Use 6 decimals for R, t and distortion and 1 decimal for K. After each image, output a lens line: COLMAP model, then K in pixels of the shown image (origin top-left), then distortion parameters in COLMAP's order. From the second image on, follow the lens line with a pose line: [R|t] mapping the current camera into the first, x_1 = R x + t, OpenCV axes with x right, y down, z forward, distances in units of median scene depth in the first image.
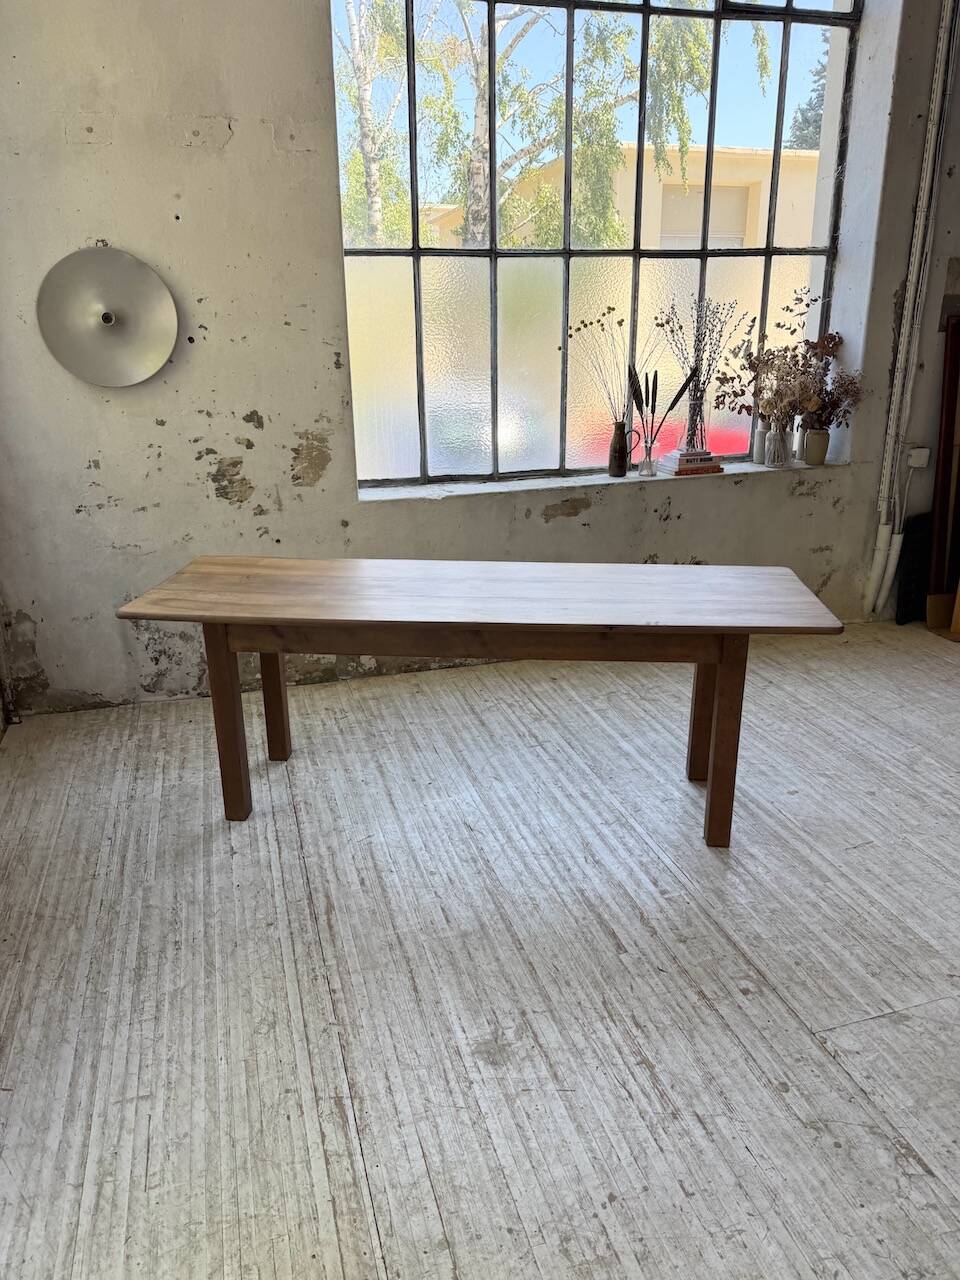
lens RADIAL K [[890.9, 0, 470.8], [0, 890.9, 632.6], [0, 0, 1]] dist [0.152756, -0.323122]
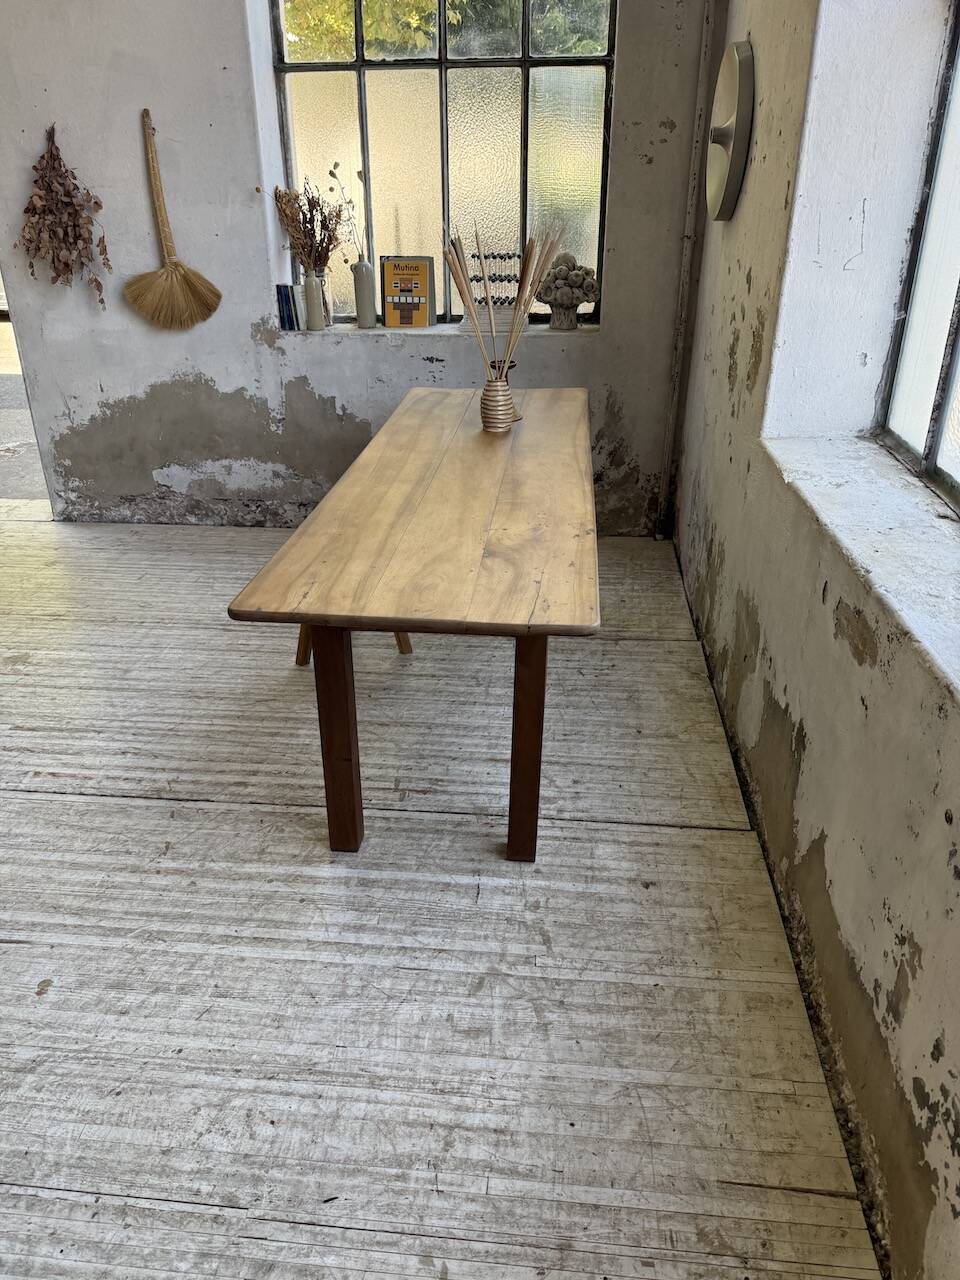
lens RADIAL K [[890.7, 0, 481.9], [0, 890.7, 643.3], [0, 0, 1]] dist [0.154770, -0.316943]
pose [[-0.364747, 0.431014, -0.825340, 0.533390], [-0.289039, 0.790204, 0.540402, -0.329489], [0.885108, 0.435666, -0.163645, 1.042384]]
